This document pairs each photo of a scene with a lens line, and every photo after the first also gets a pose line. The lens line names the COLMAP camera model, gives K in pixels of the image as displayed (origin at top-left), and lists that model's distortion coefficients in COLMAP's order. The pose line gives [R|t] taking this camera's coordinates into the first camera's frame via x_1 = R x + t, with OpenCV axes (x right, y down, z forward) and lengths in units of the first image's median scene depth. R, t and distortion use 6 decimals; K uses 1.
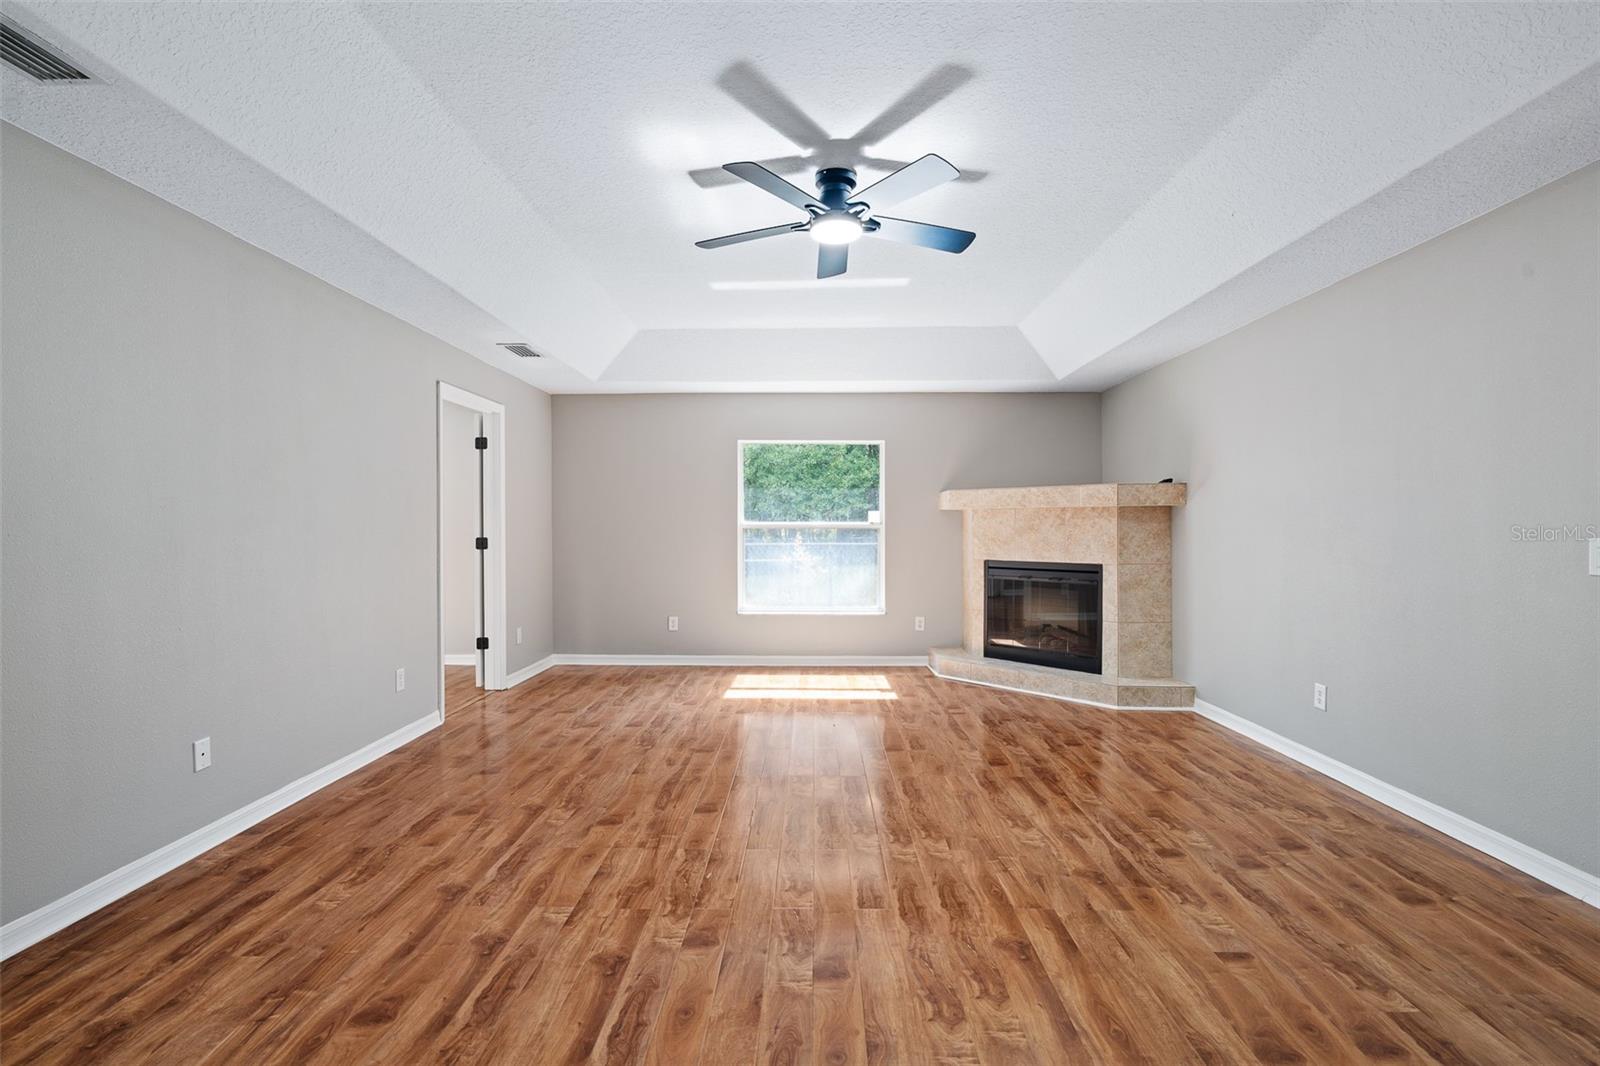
lens RADIAL K [[716.7, 0, 802.9], [0, 716.7, 533.0], [0, 0, 1]] dist [-0.003143, 0.000339]
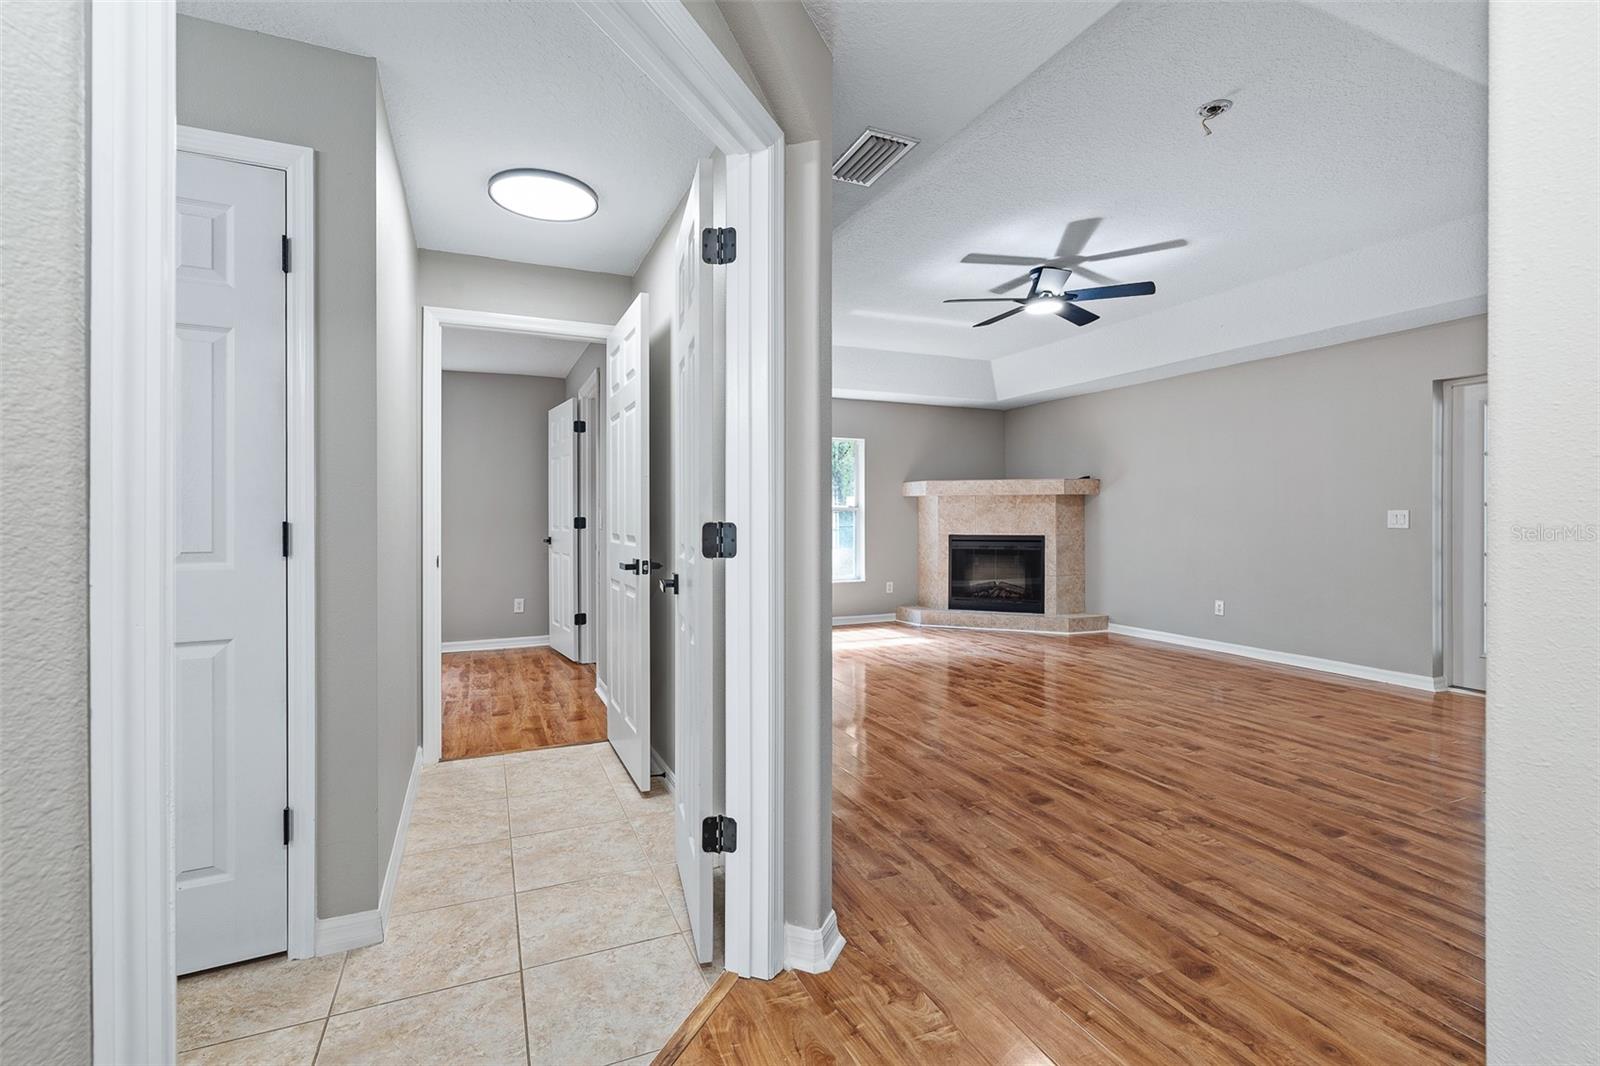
lens RADIAL K [[721.5, 0, 803.7], [0, 721.5, 523.3], [0, 0, 1]] dist [-0.001234, 0.000853]
pose [[0.905954, -0.005113, 0.423345, -0.674588], [0.004253, 0.999987, 0.002975, 0.014614], [-0.423355, -0.000895, 0.905963, -0.097773]]
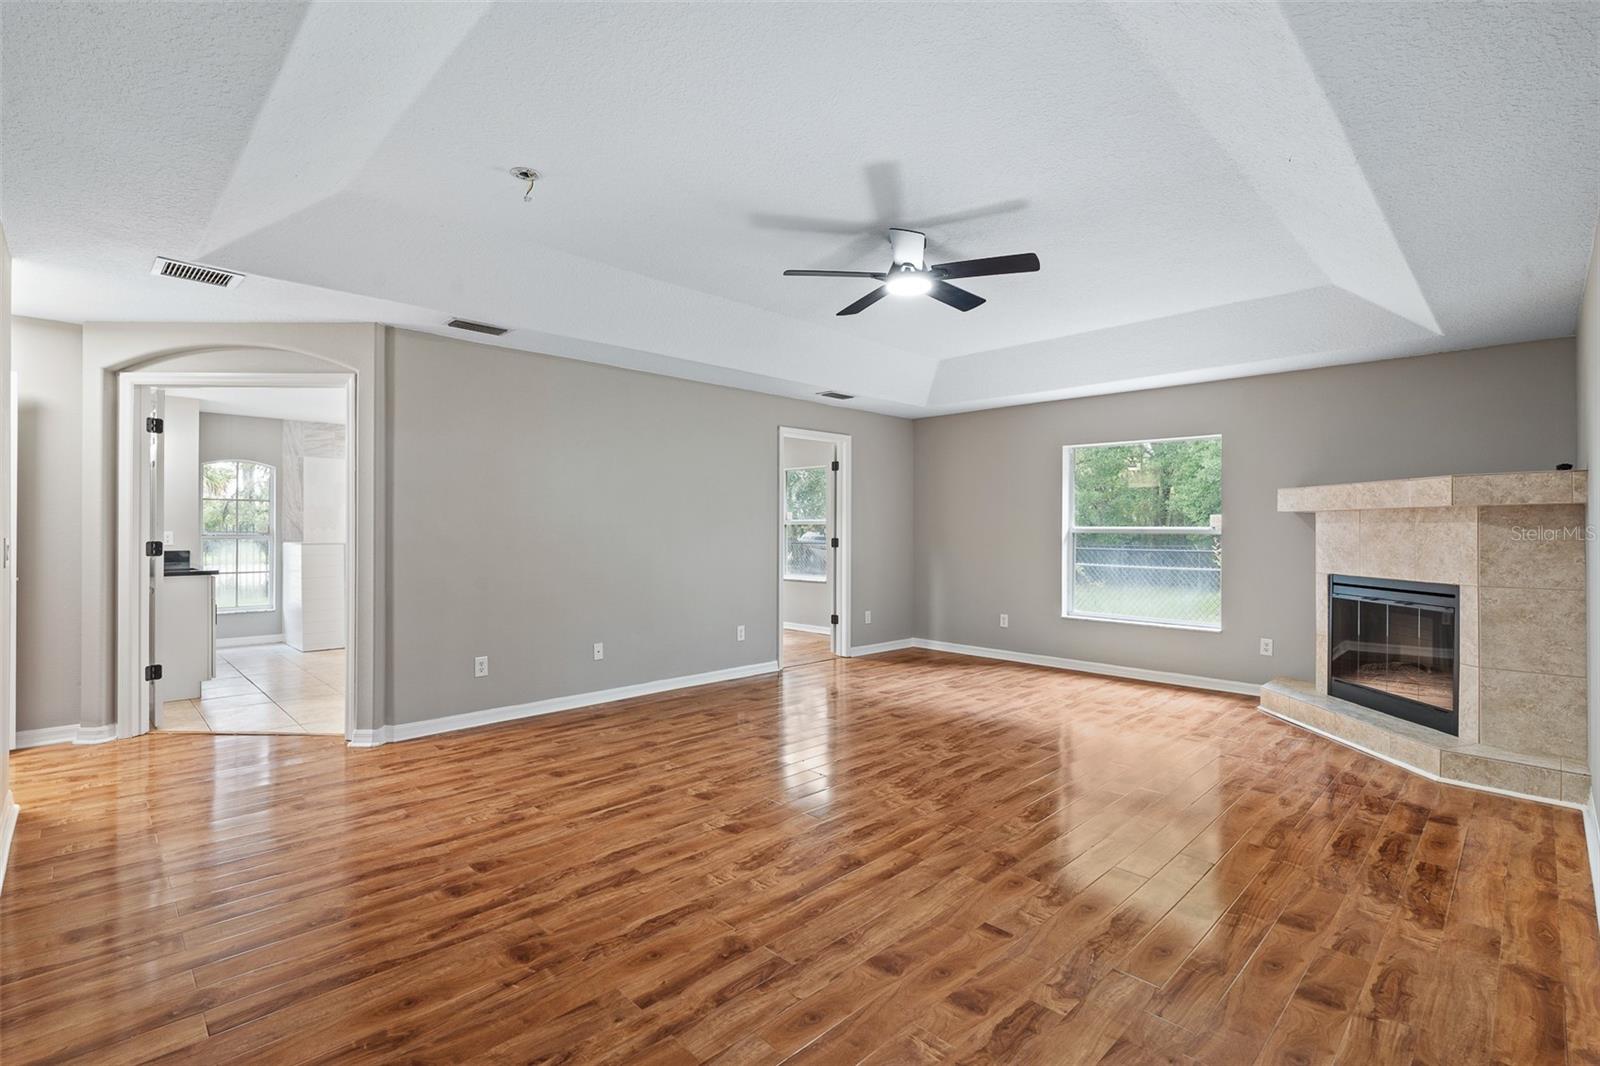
lens RADIAL K [[733.5, 0, 800.0], [0, 733.5, 533.0], [0, 0, 1]] dist [-0.005610, 0.000290]
pose [[0.716346, 0.007302, -0.697707, 0.498360], [-0.010771, 0.999942, -0.000595, -0.002033], [0.697662, 0.007941, 0.716383, -0.001173]]
